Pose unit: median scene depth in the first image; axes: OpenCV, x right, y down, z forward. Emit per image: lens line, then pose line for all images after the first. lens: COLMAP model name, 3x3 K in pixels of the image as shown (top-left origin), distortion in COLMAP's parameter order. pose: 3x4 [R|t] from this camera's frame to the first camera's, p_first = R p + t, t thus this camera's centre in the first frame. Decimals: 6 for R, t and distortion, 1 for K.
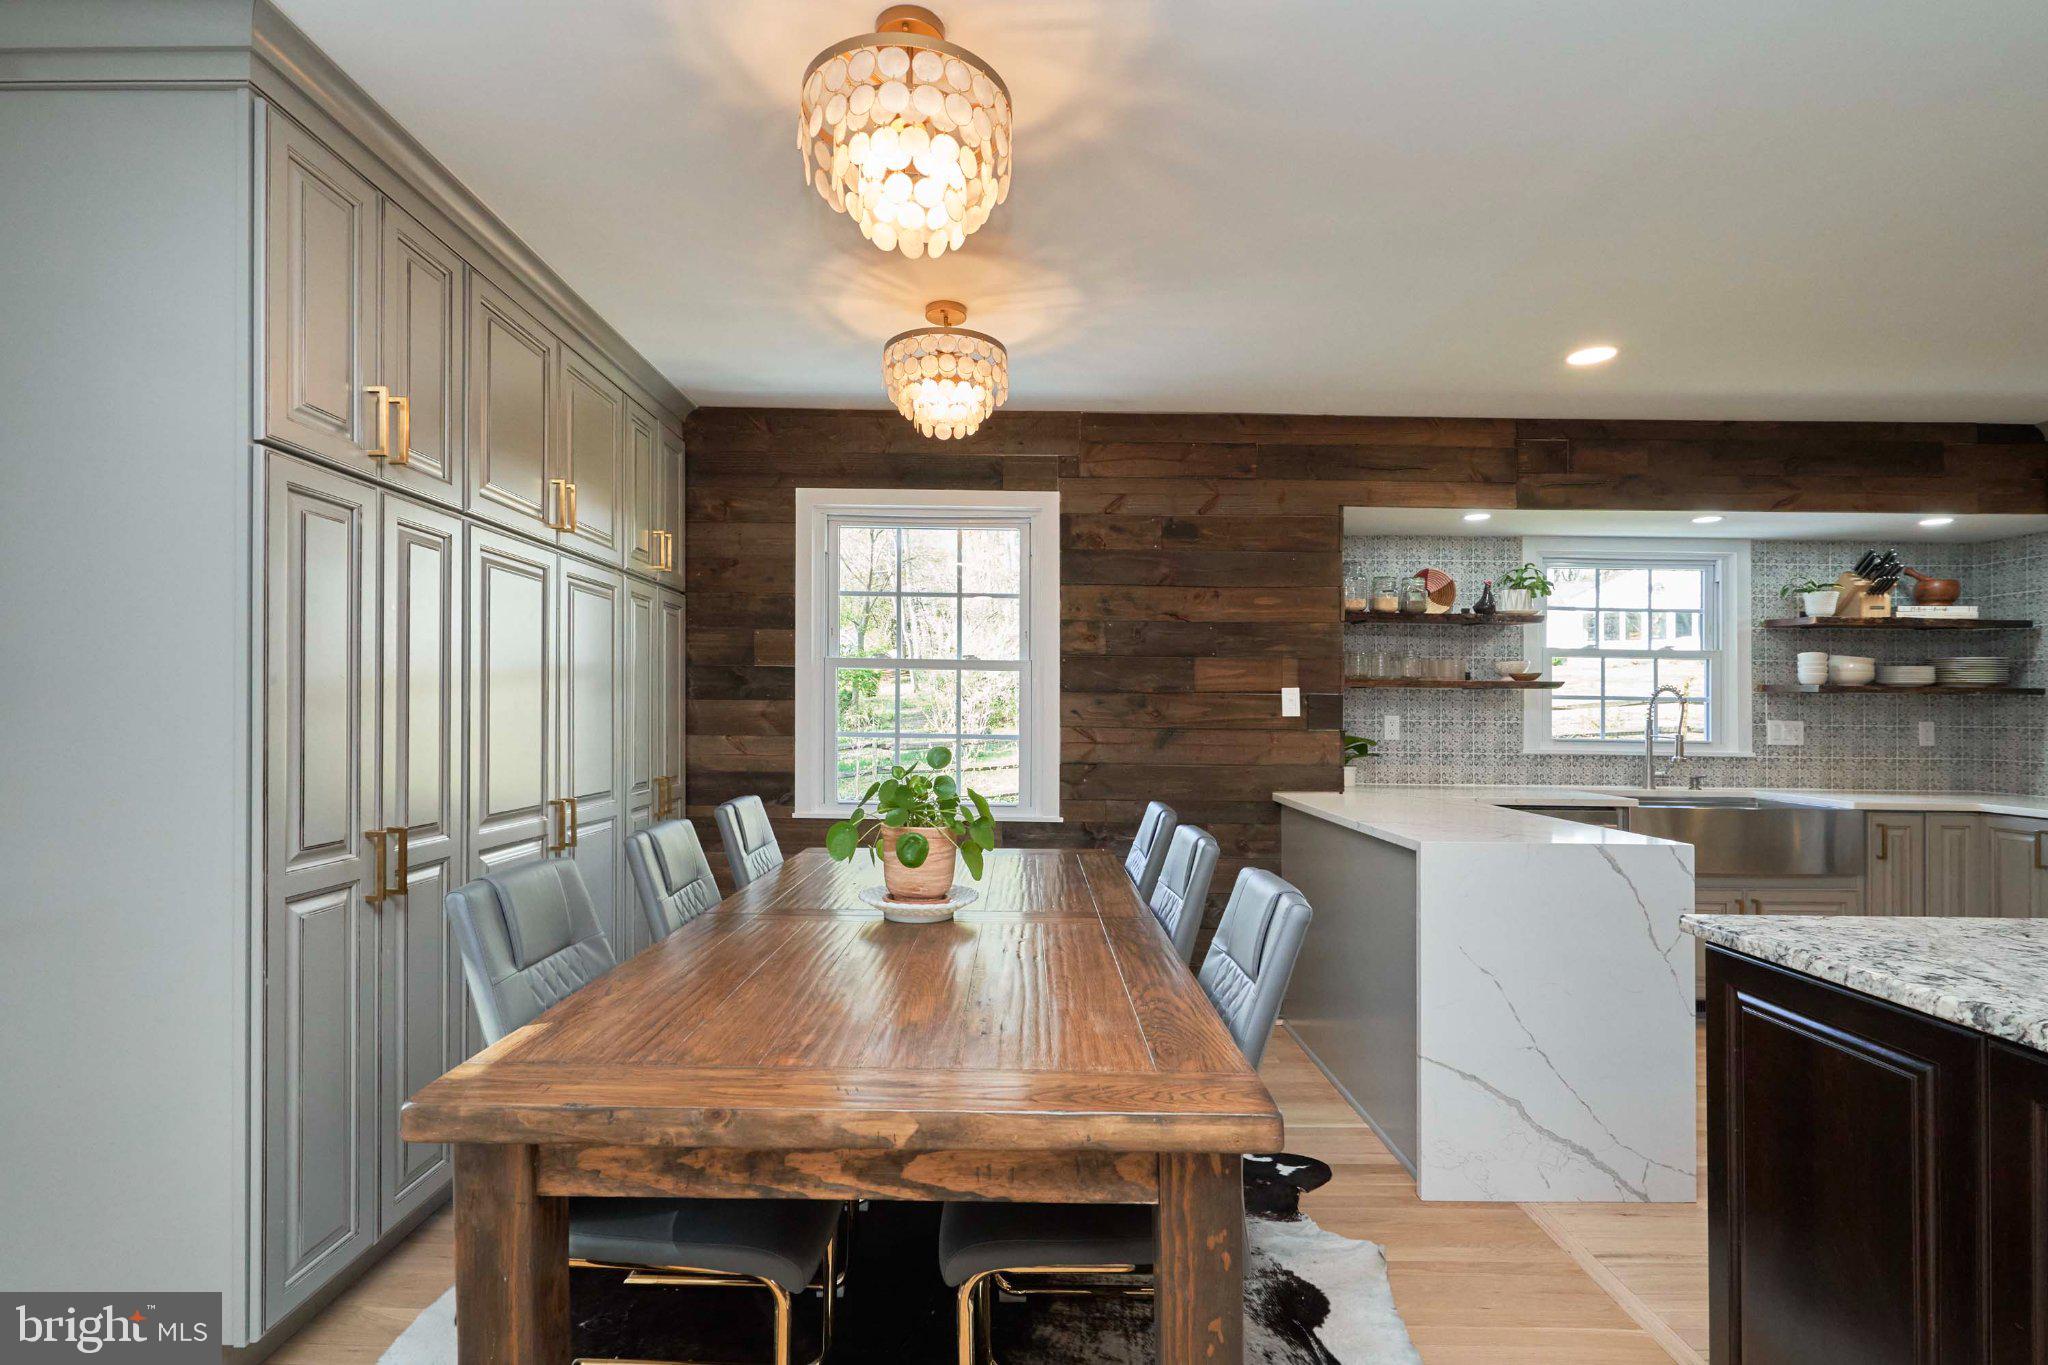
lens RADIAL K [[936.7, 0, 1006.5], [0, 936.7, 686.6], [0, 0, 1]] dist [0.001370, 0.001169]
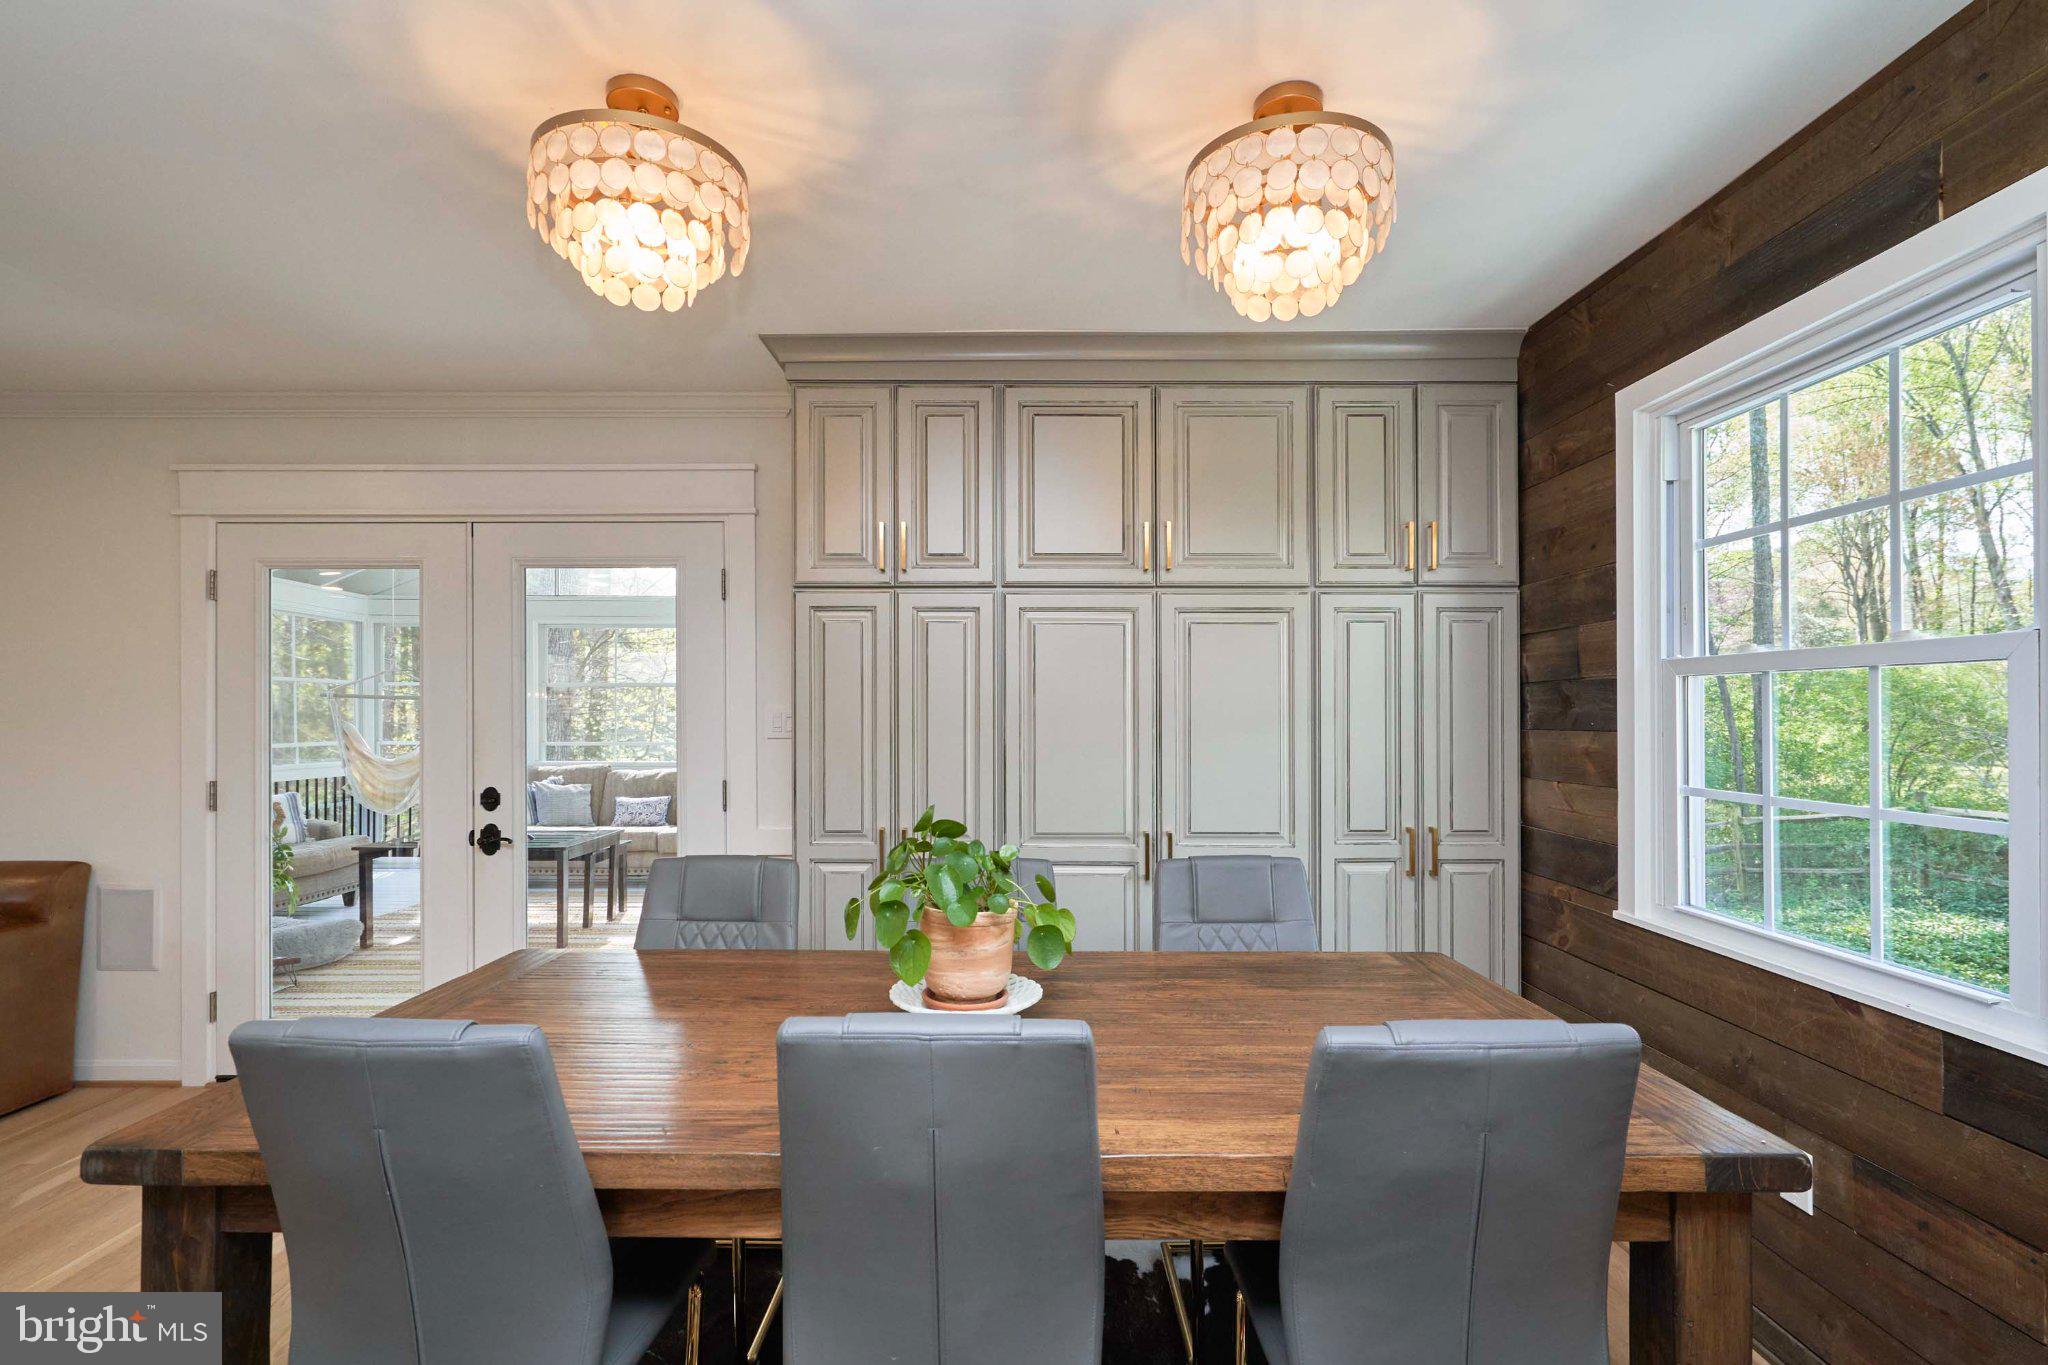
lens RADIAL K [[936.7, 0, 1006.7], [0, 936.7, 713.9], [0, 0, 1]] dist [0.001370, 0.001169]
pose [[0.015869, -0.009504, -0.999829, 0.396187], [0.023869, 0.999673, -0.009124, -0.002024], [0.999589, -0.023720, 0.016091, 0.585592]]
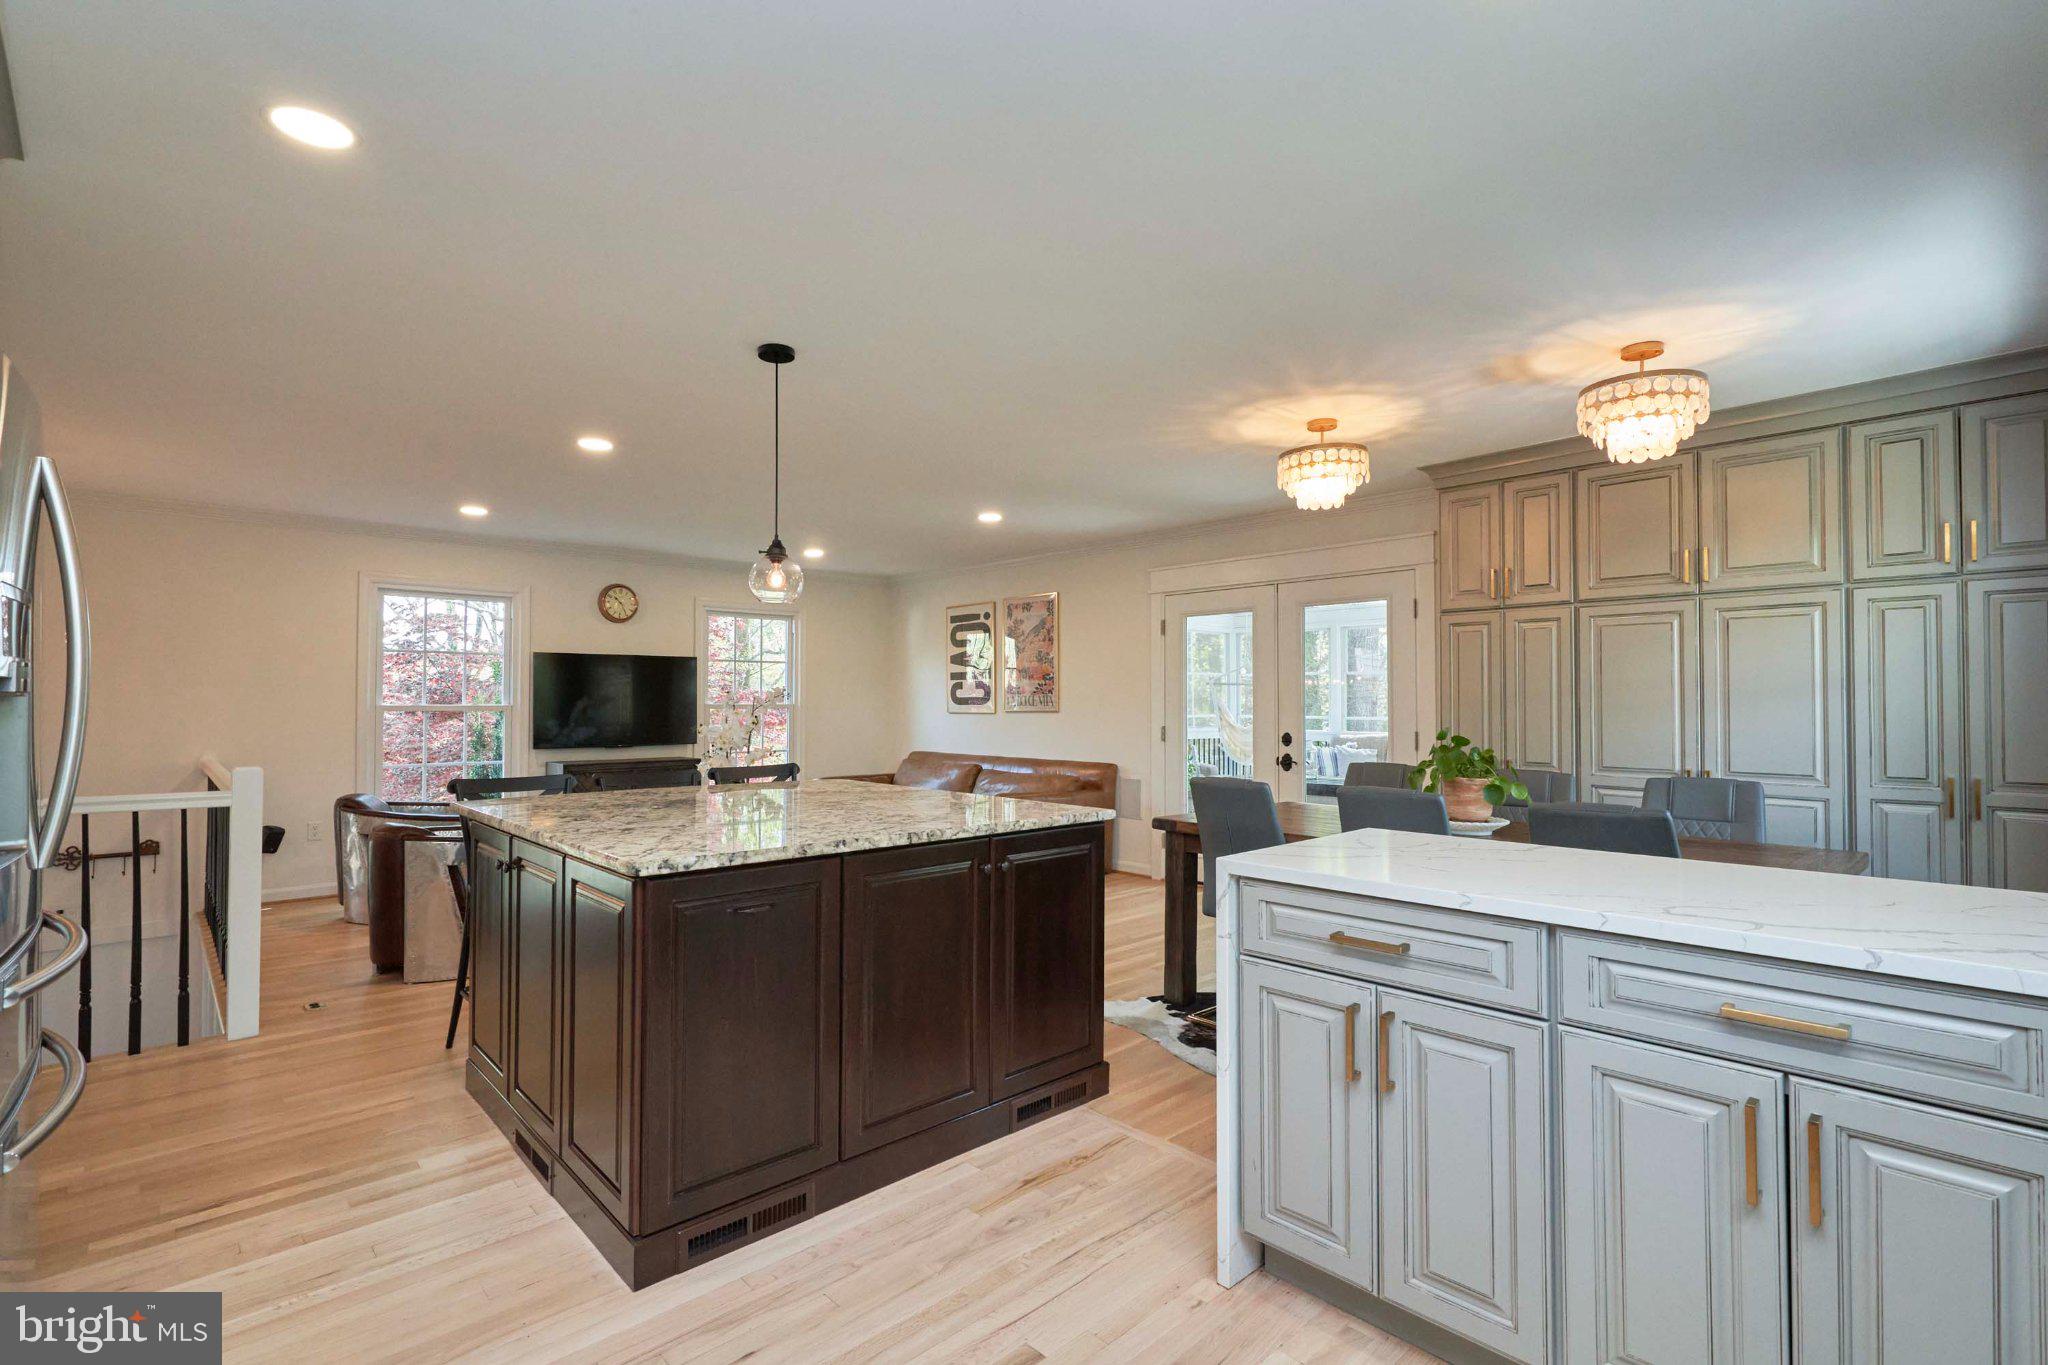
lens RADIAL K [[936.7, 0, 1060.4], [0, 936.7, 686.3], [0, 0, 1]] dist [0.001370, 0.001169]
pose [[-0.694900, -0.018650, -0.718864, 0.889243], [0.013724, 0.999138, -0.039188, 0.025676], [0.718975, -0.037097, -0.694045, 0.926206]]
